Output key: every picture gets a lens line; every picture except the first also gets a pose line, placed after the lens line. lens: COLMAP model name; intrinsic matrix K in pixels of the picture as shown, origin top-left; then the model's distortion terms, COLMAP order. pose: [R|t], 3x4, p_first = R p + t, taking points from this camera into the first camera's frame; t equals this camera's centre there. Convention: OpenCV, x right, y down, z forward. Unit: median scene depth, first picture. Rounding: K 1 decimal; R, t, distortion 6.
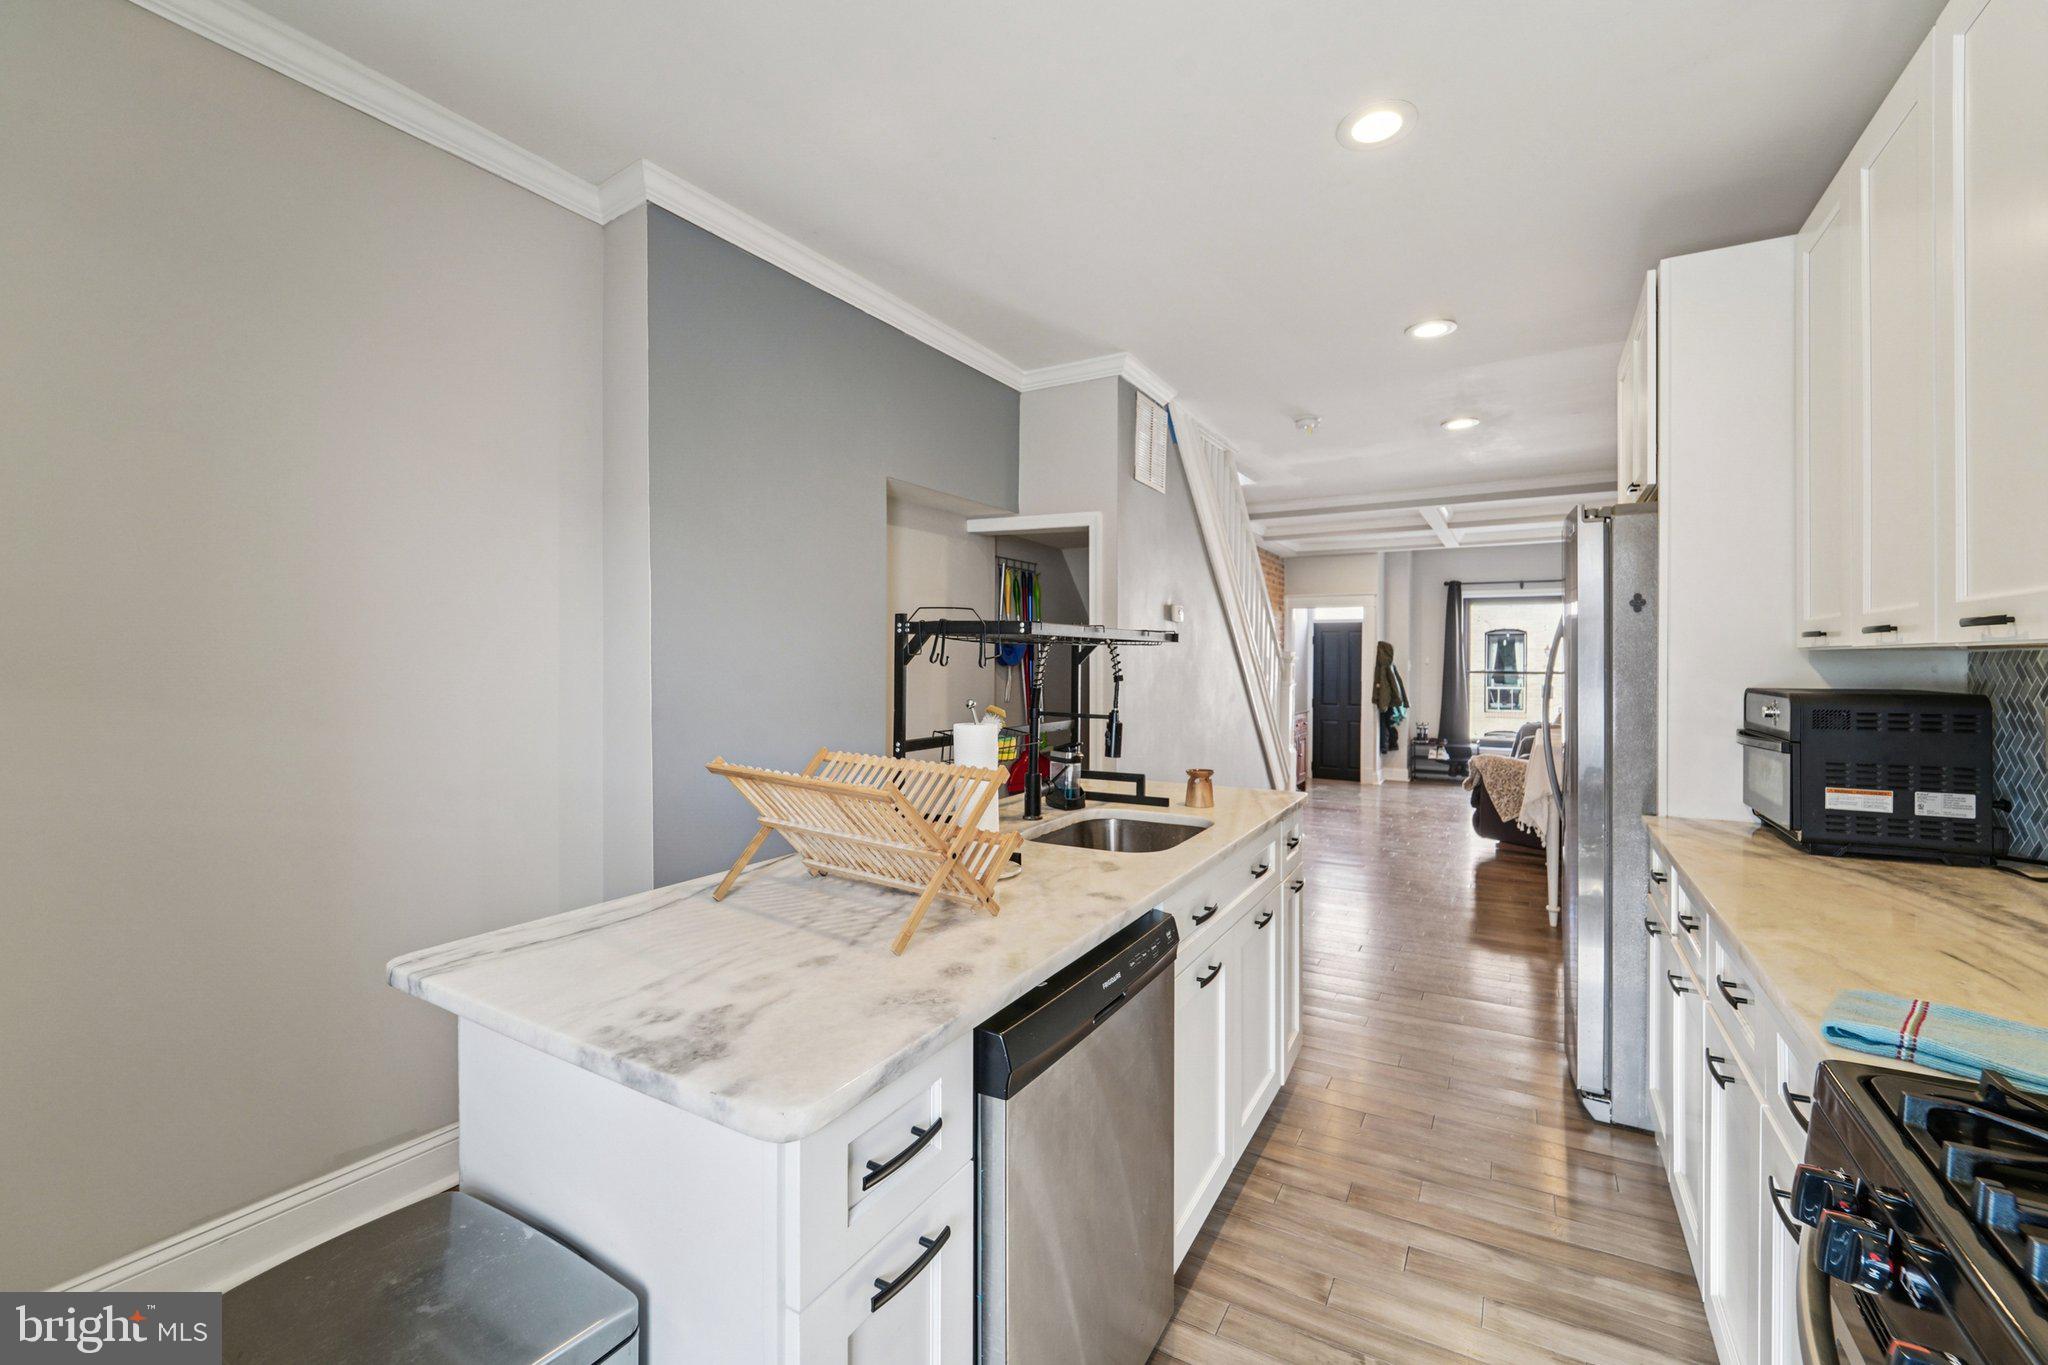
lens RADIAL K [[840.5, 0, 1024.1], [0, 840.5, 660.4], [0, 0, 1]] dist [-0.008796, -0.000332]
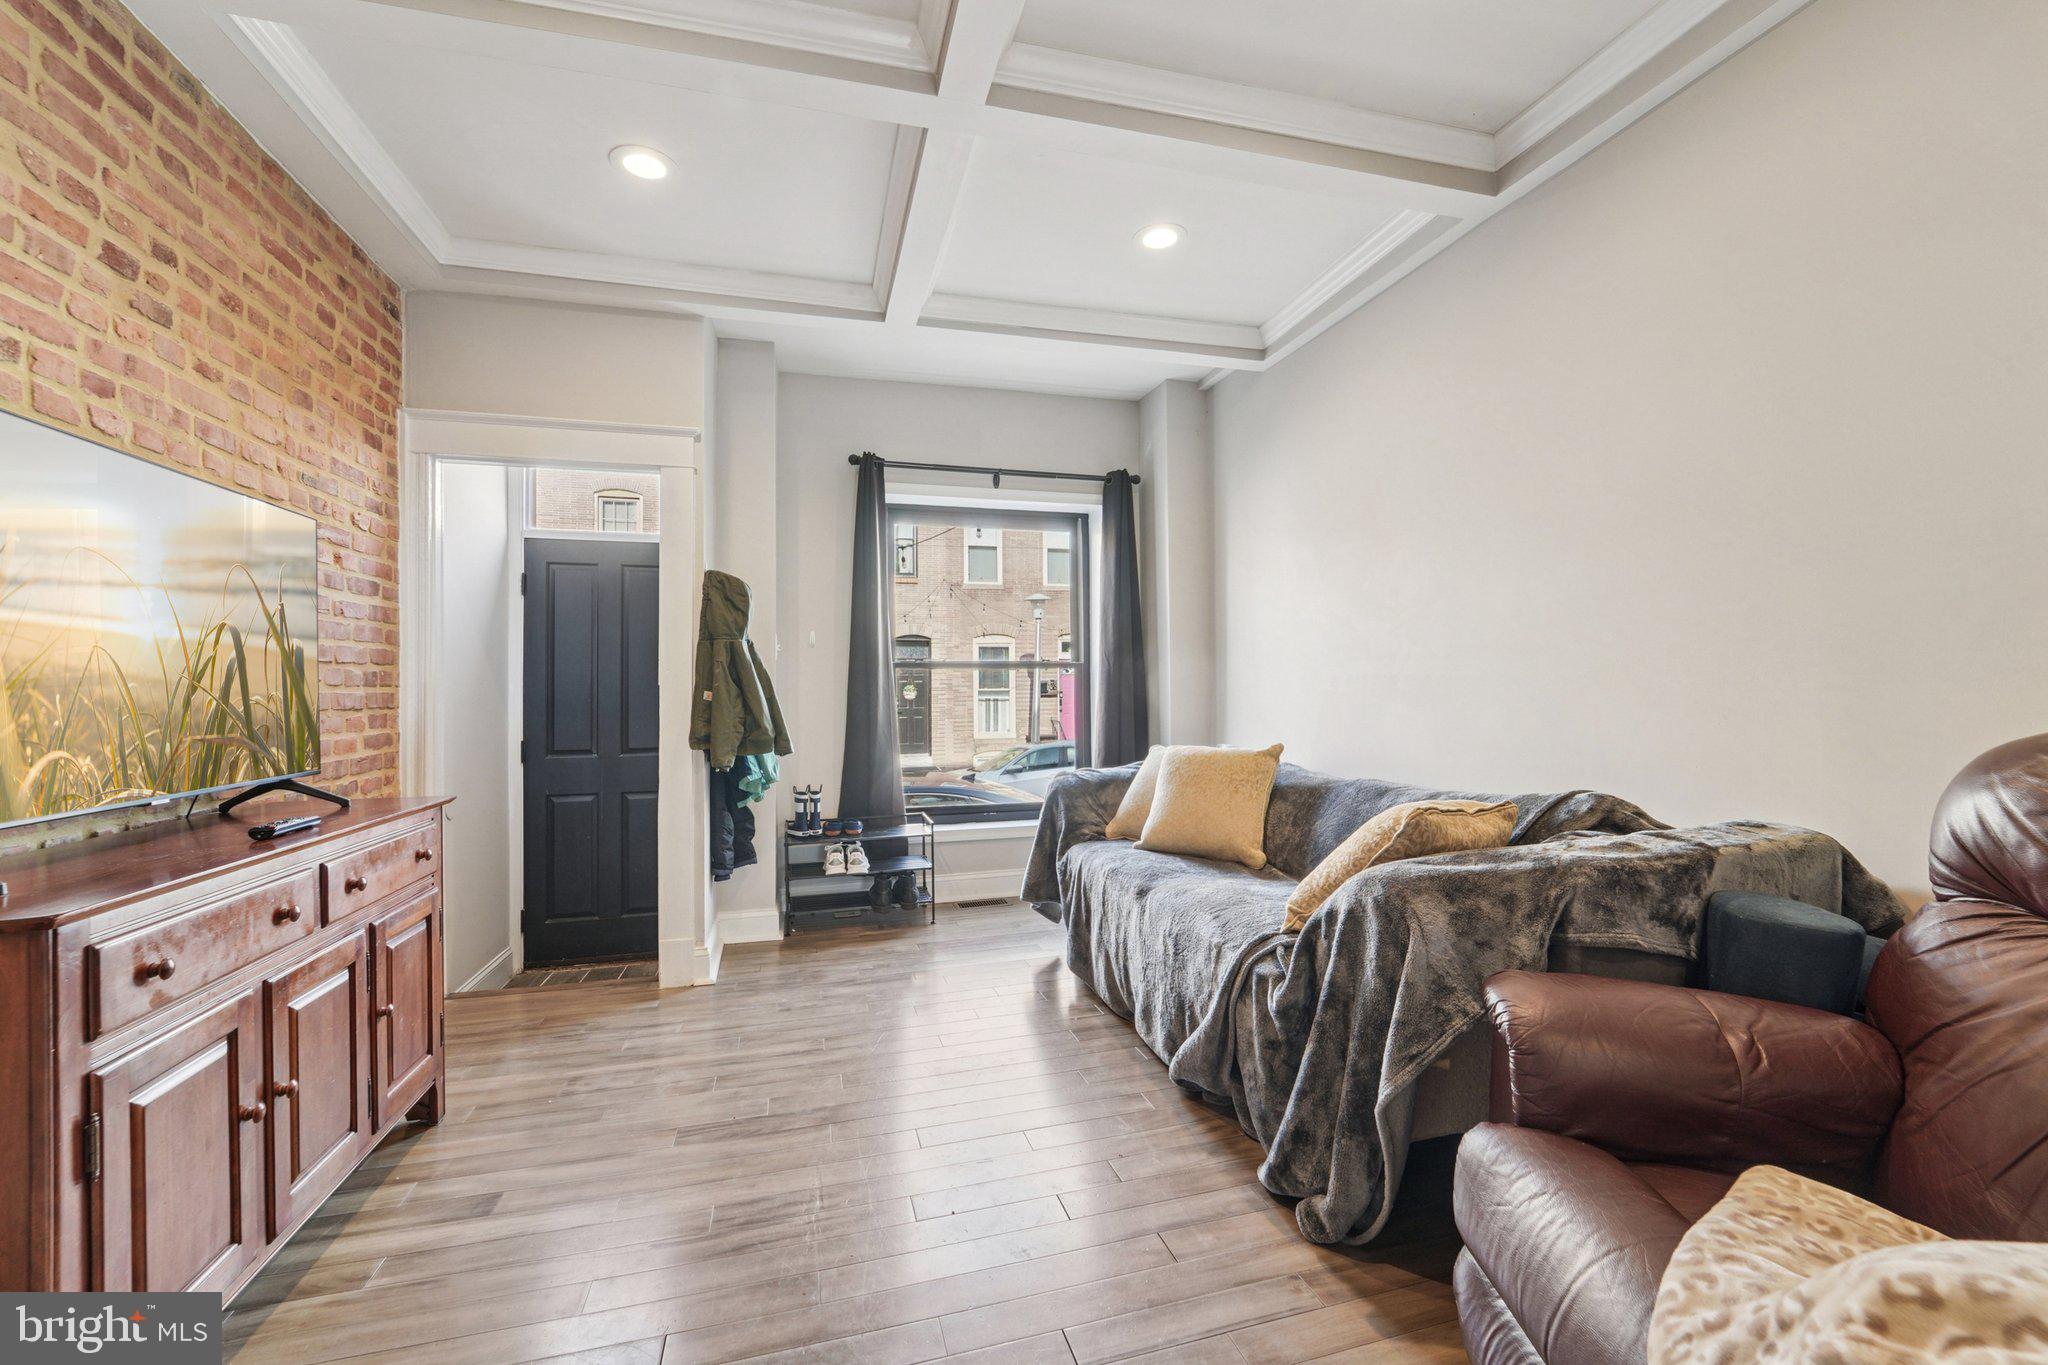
lens RADIAL K [[840.5, 0, 1029.0], [0, 840.5, 677.1], [0, 0, 1]] dist [-0.008796, -0.000332]
pose [[0.686560, -0.002635, 0.727068, 0.260011], [0.012458, 0.999889, -0.008140, 0.026692], [-0.726966, 0.014646, 0.686517, 0.662685]]
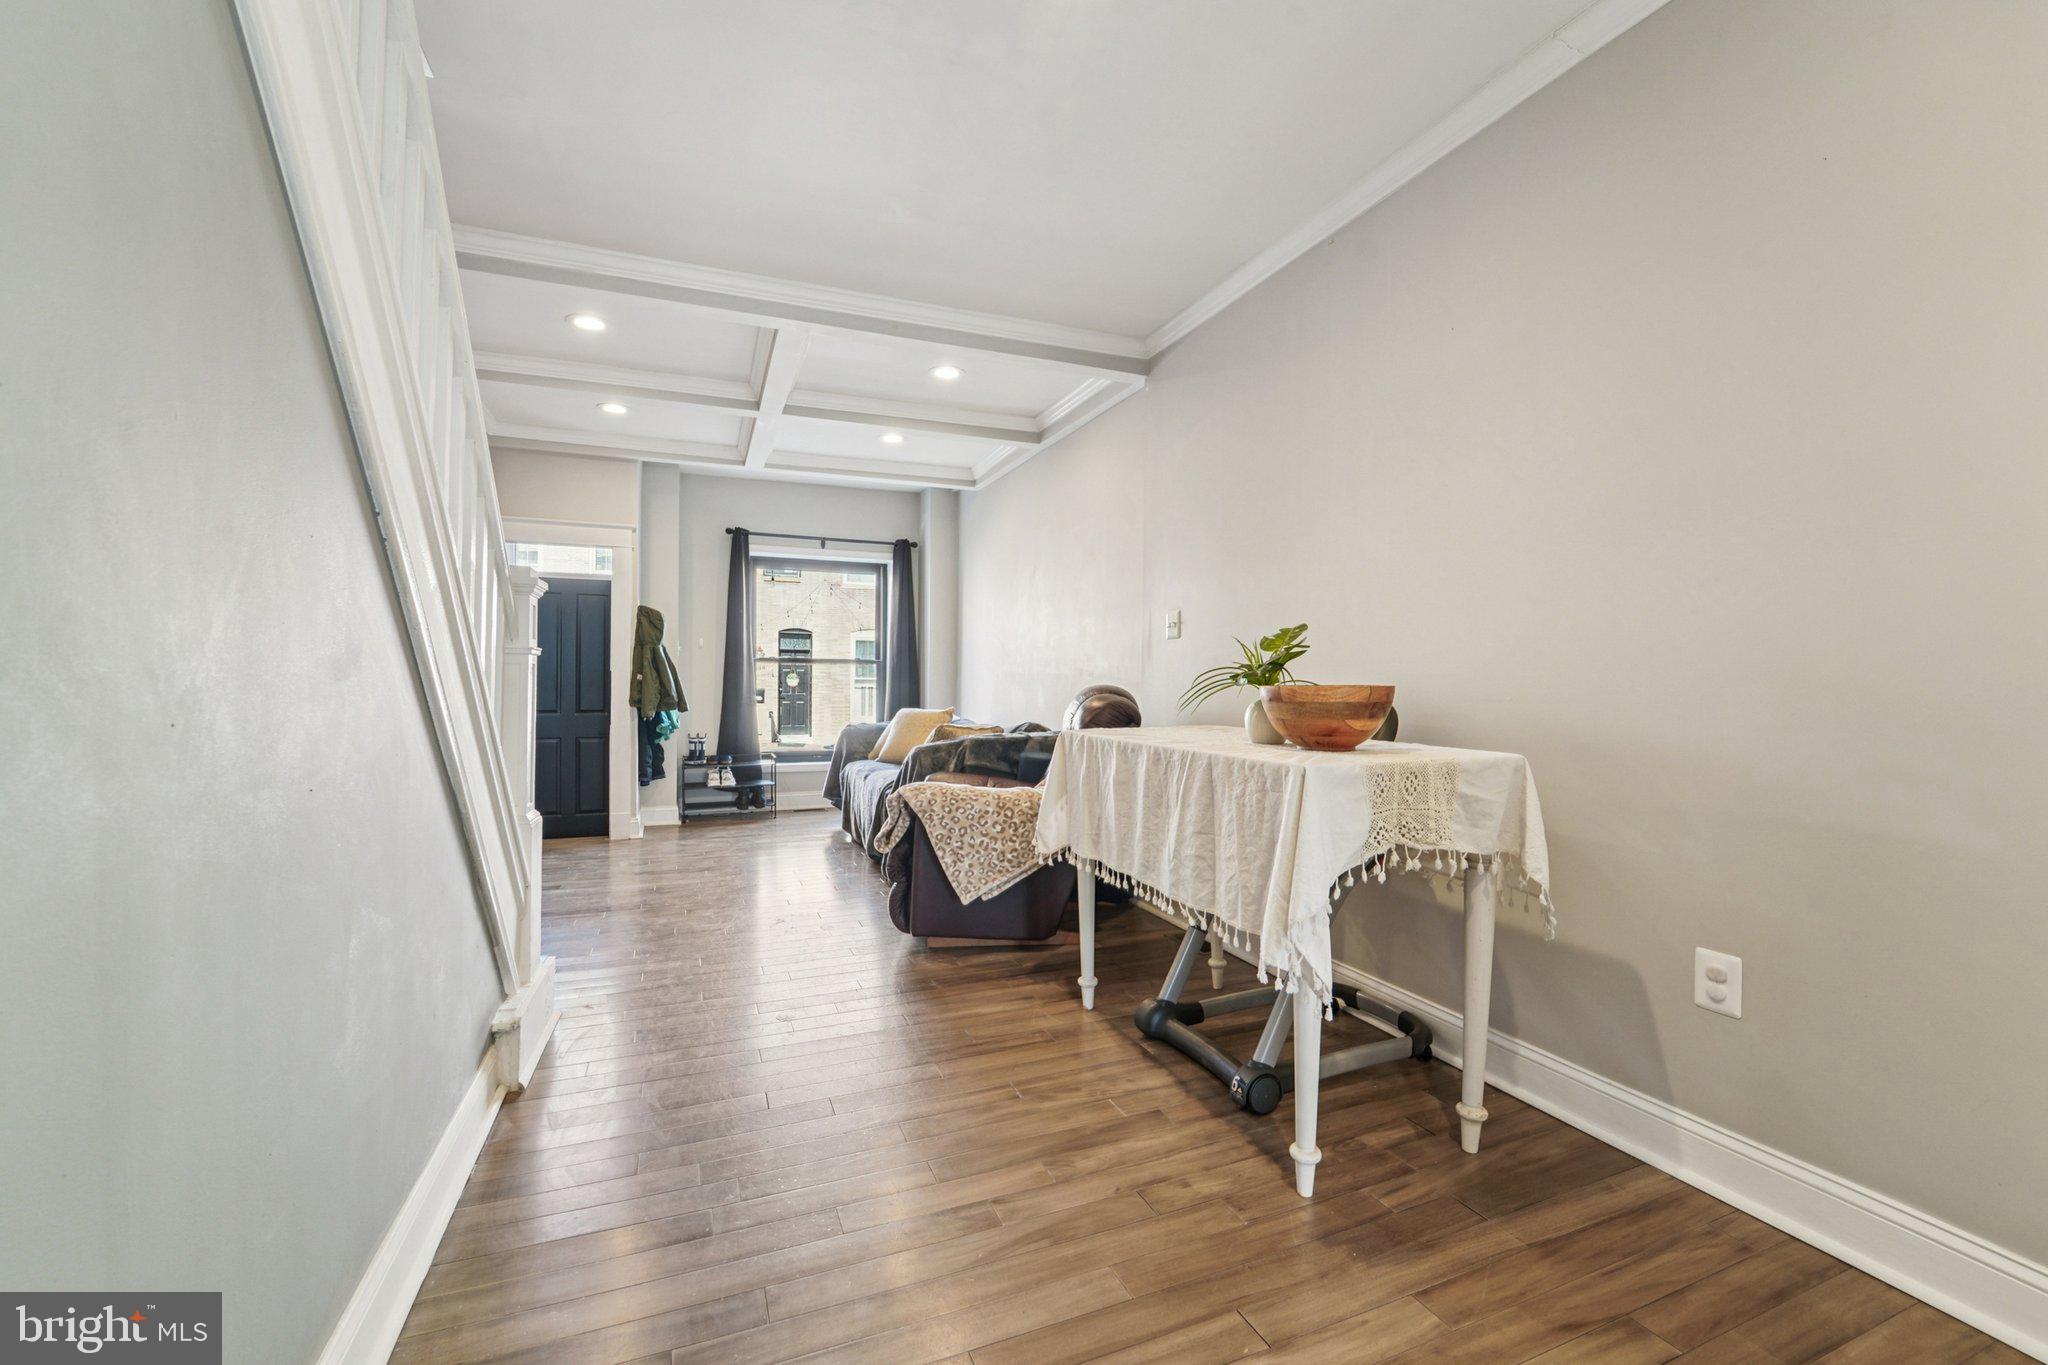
lens RADIAL K [[840.5, 0, 1019.9], [0, 840.5, 691.6], [0, 0, 1]] dist [-0.008796, -0.000332]
pose [[0.604688, -0.012469, 0.796364, 0.099948], [-0.005405, 0.999790, 0.019758, 0.026863], [-0.796444, -0.016252, 0.604494, 0.403481]]
